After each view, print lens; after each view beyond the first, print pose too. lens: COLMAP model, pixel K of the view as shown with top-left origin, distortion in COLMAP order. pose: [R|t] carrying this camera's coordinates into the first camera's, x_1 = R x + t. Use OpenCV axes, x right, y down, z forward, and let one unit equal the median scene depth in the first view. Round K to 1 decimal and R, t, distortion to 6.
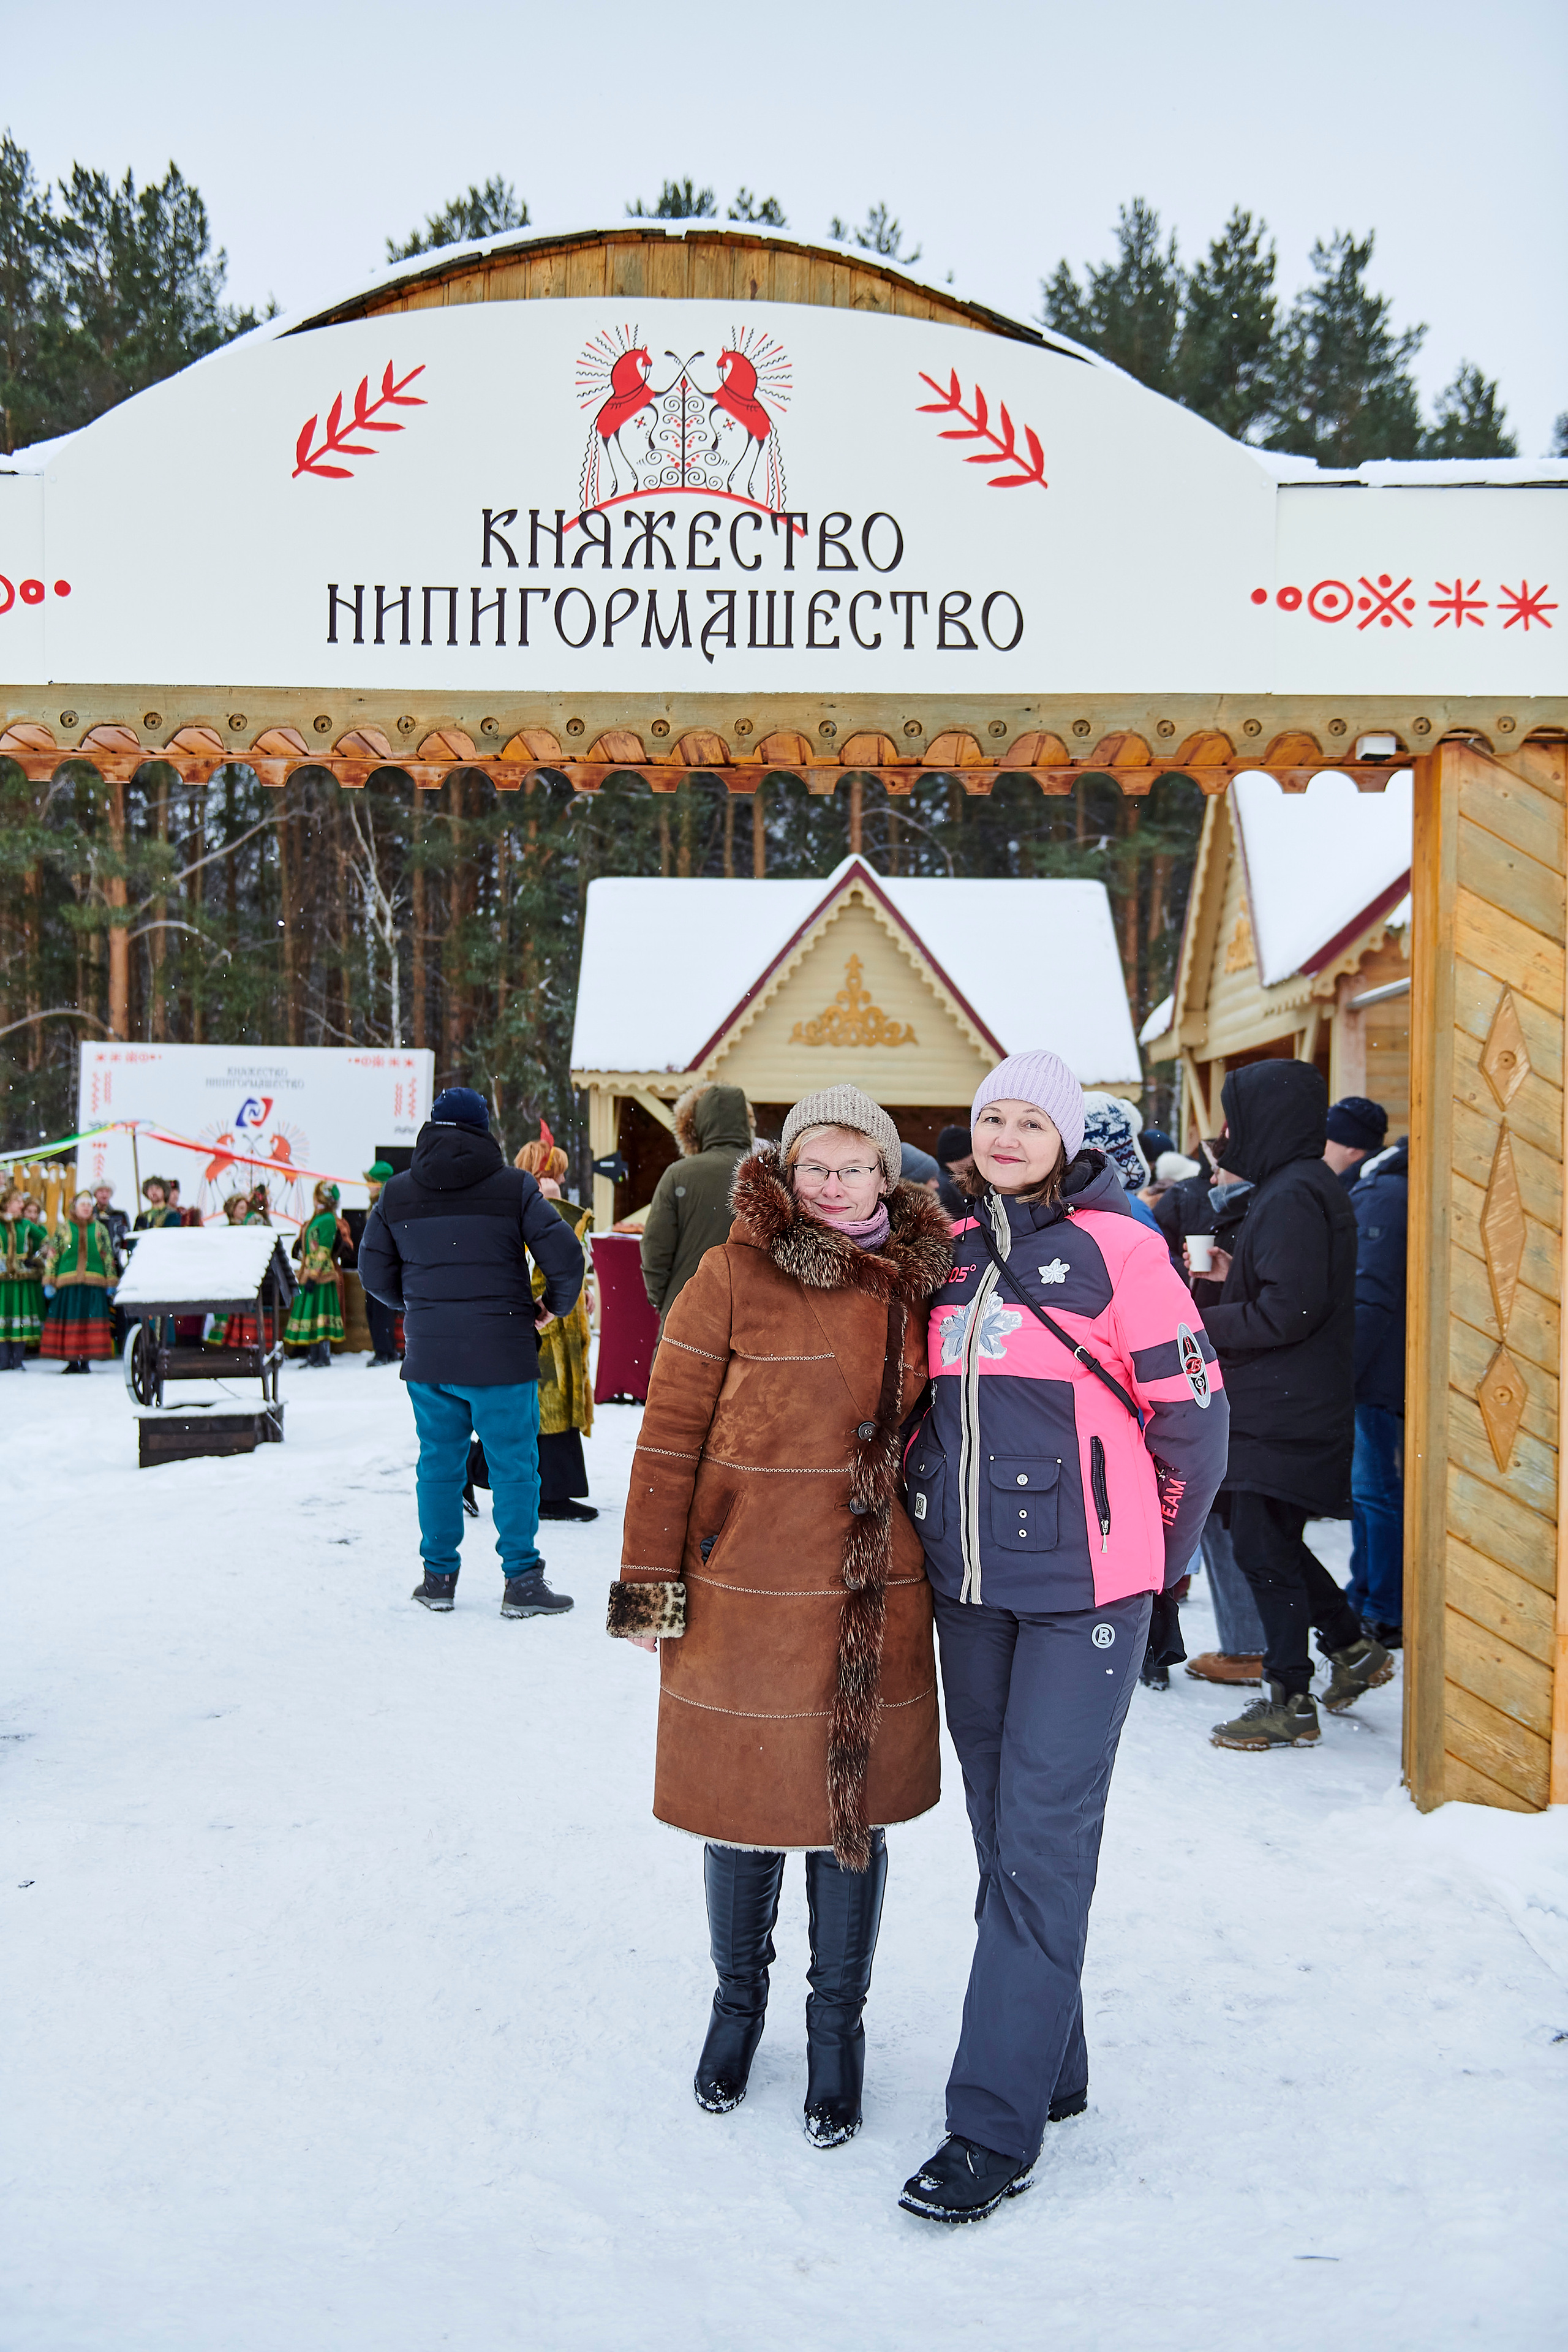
lens RADIAL K [[2181.1, 0, 787.0], [0, 2181.1, 1186.0], [0, 0, 1]] dist [0.016131, 0.000000]
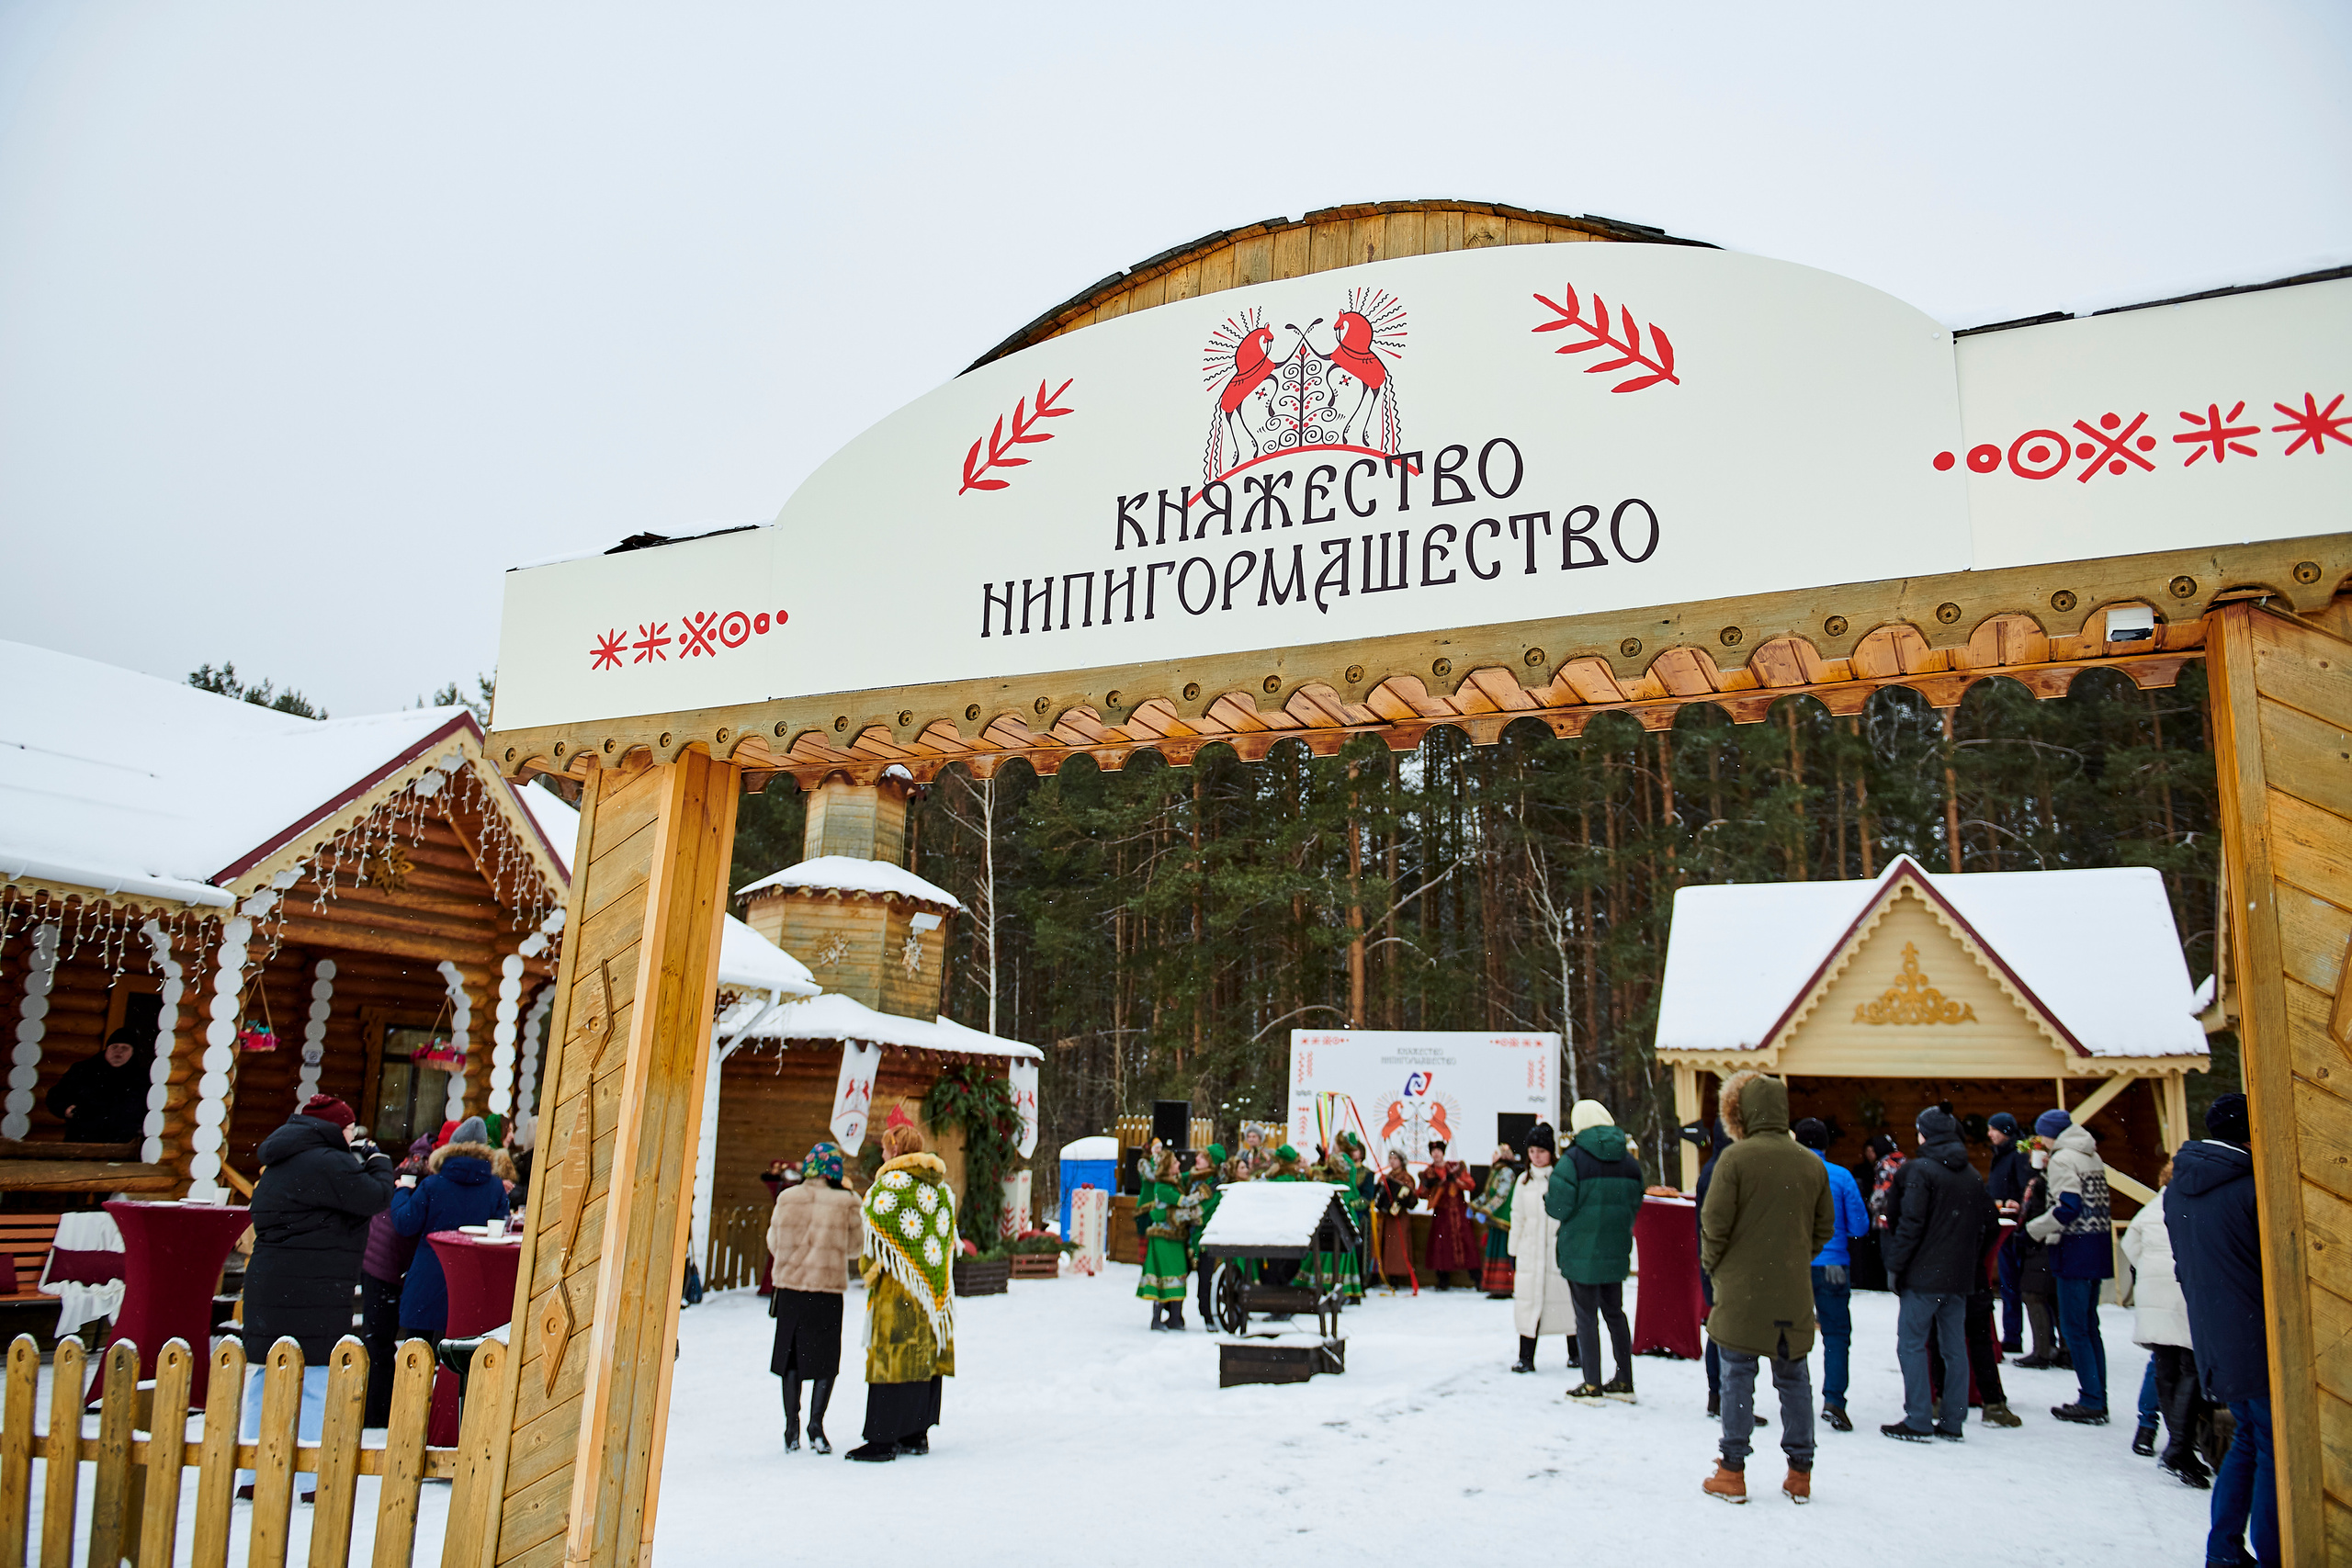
lens RADIAL K [[1637.8, 0, 1181.1], [0, 1637.8, 778.1], [0, 0, 1]] dist [-0.038911, -0.012857]
pose [[0.904386, -0.073055, -0.420415, 0.201975], [-0.019664, 0.977054, -0.212081, -0.016970], [0.426262, 0.200070, 0.882198, 0.356857]]
